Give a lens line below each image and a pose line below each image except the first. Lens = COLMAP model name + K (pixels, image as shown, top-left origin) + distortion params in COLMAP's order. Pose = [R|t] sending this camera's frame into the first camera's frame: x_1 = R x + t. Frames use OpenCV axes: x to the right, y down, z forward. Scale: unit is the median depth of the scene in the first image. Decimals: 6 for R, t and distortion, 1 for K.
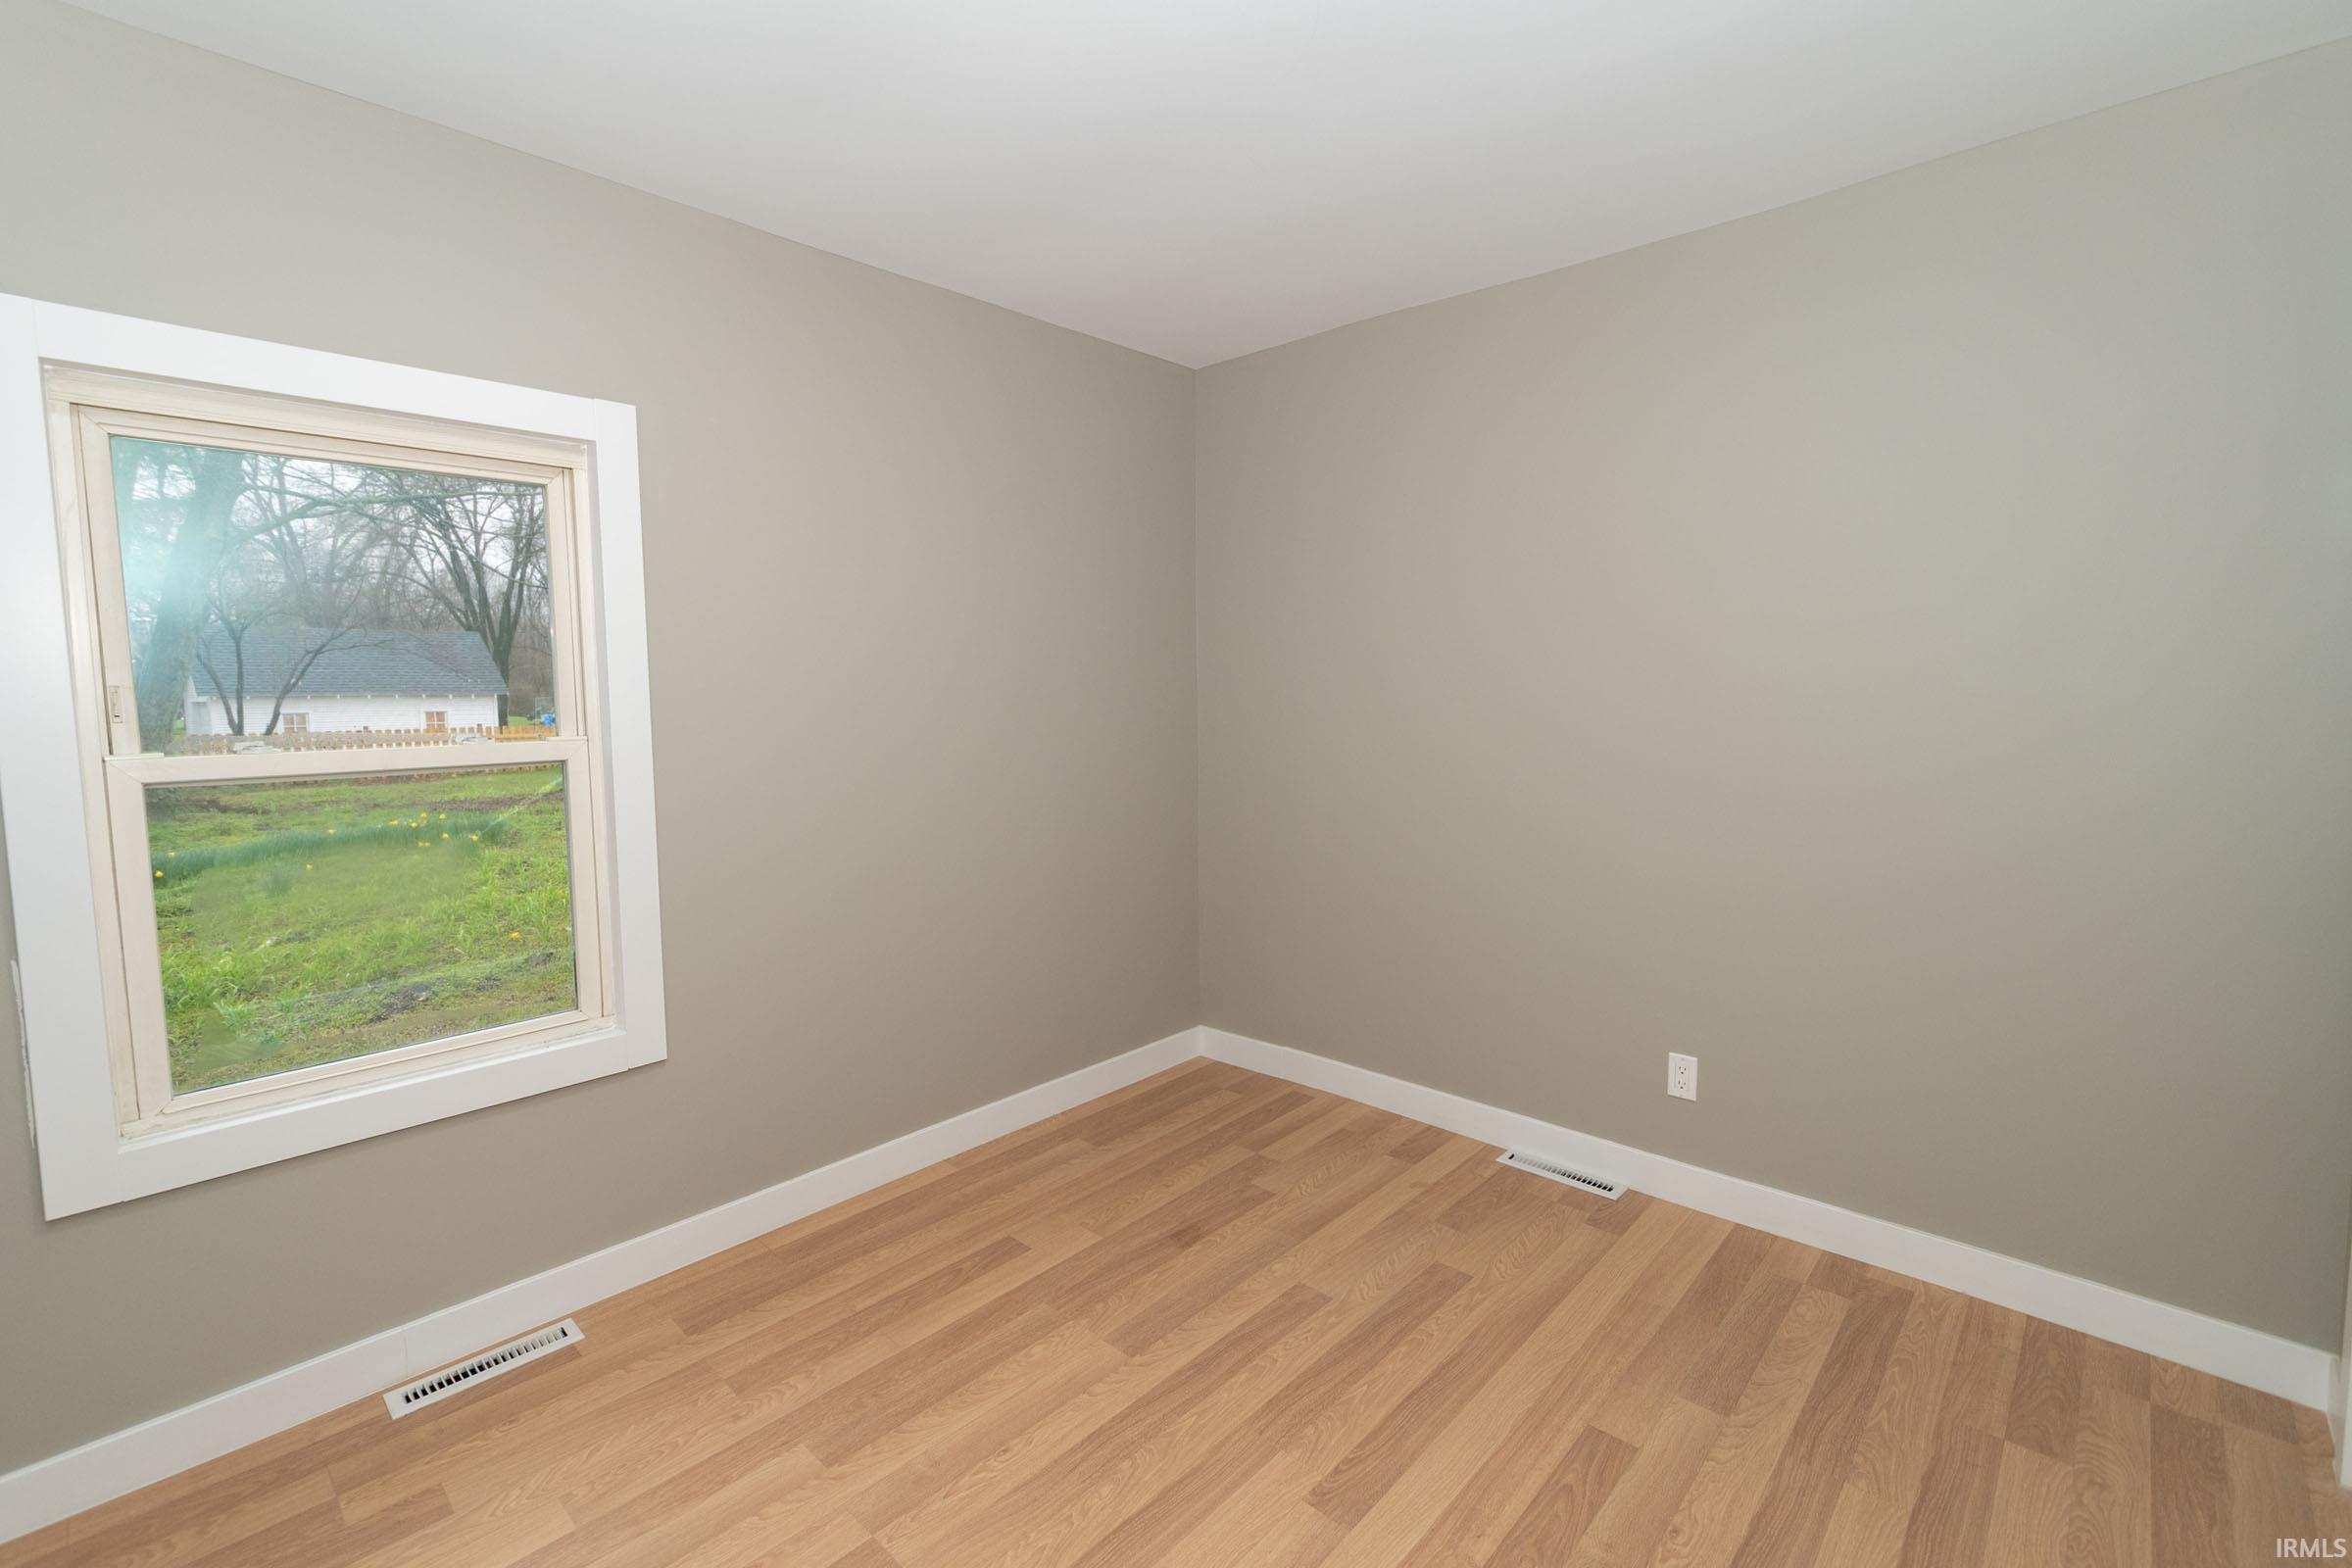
lens RADIAL K [[1022.7, 0, 1159.3], [0, 1022.7, 785.4], [0, 0, 1]] dist [0.003414, 0.000343]
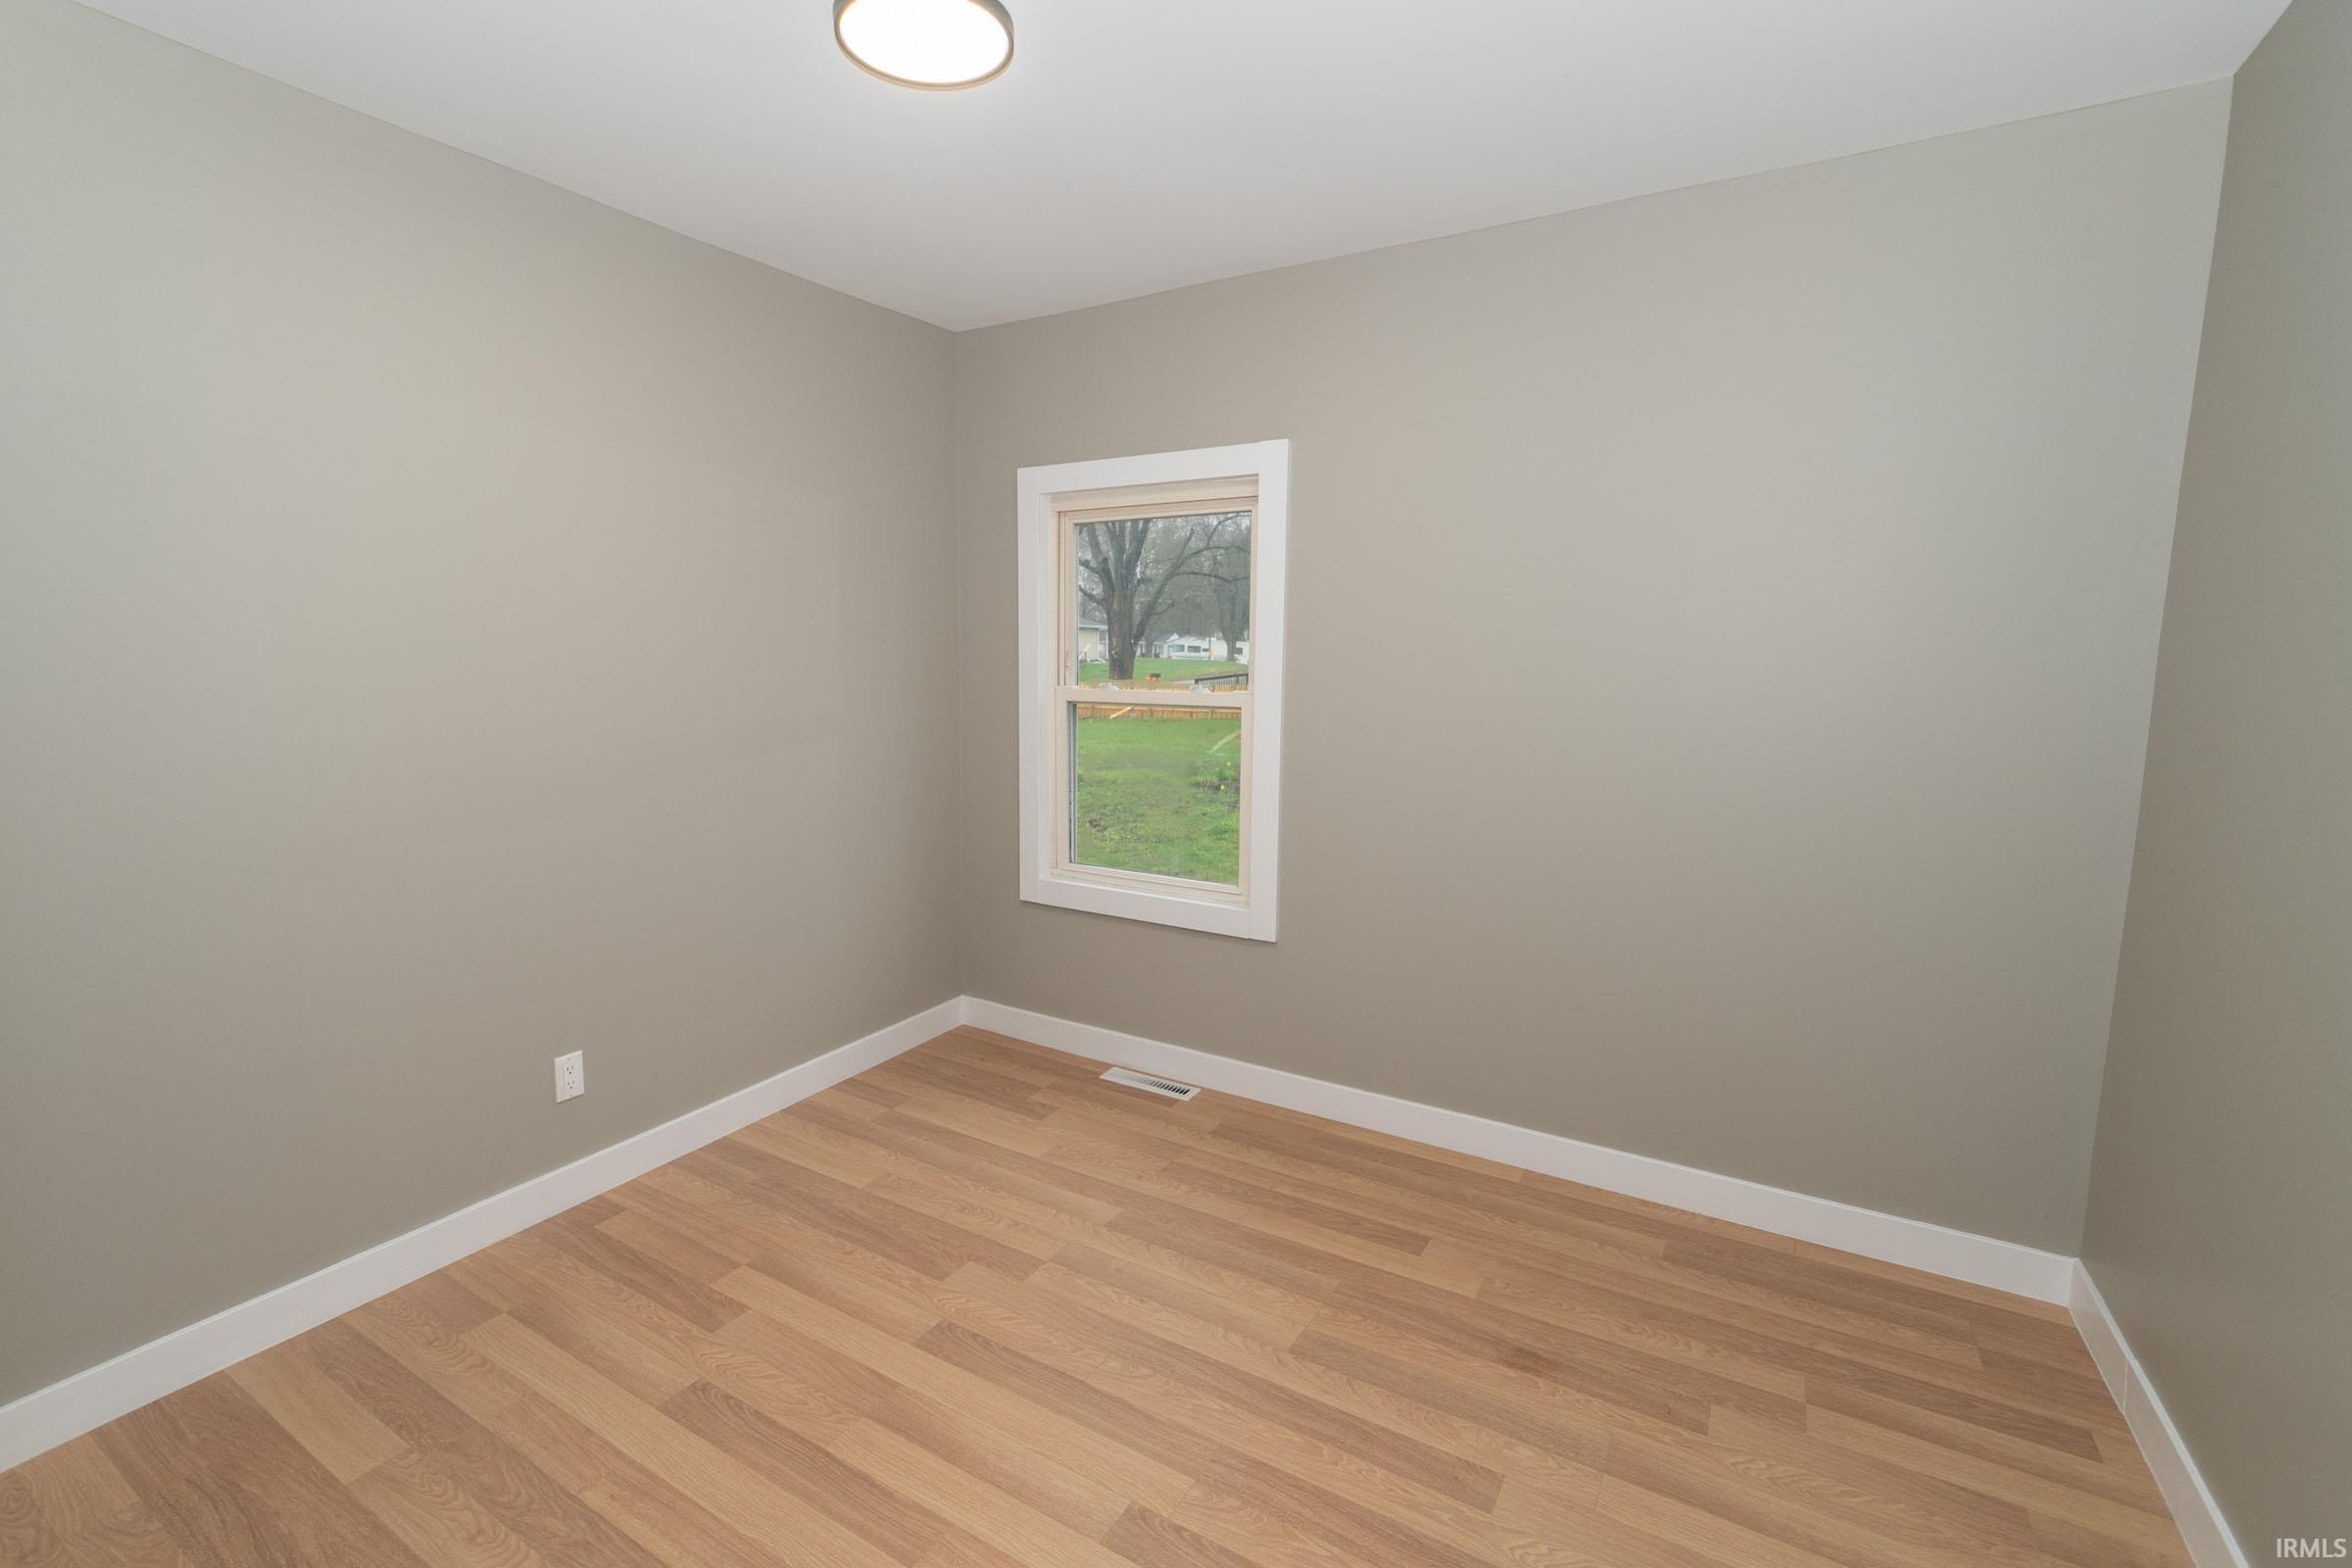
lens RADIAL K [[1022.7, 0, 1159.3], [0, 1022.7, 785.4], [0, 0, 1]] dist [0.003414, 0.000343]
pose [[0.221291, 0.136341, -0.965630, 0.761081], [-0.110123, 0.987339, 0.114170, -0.066939], [0.968970, 0.081074, 0.233503, 0.570671]]
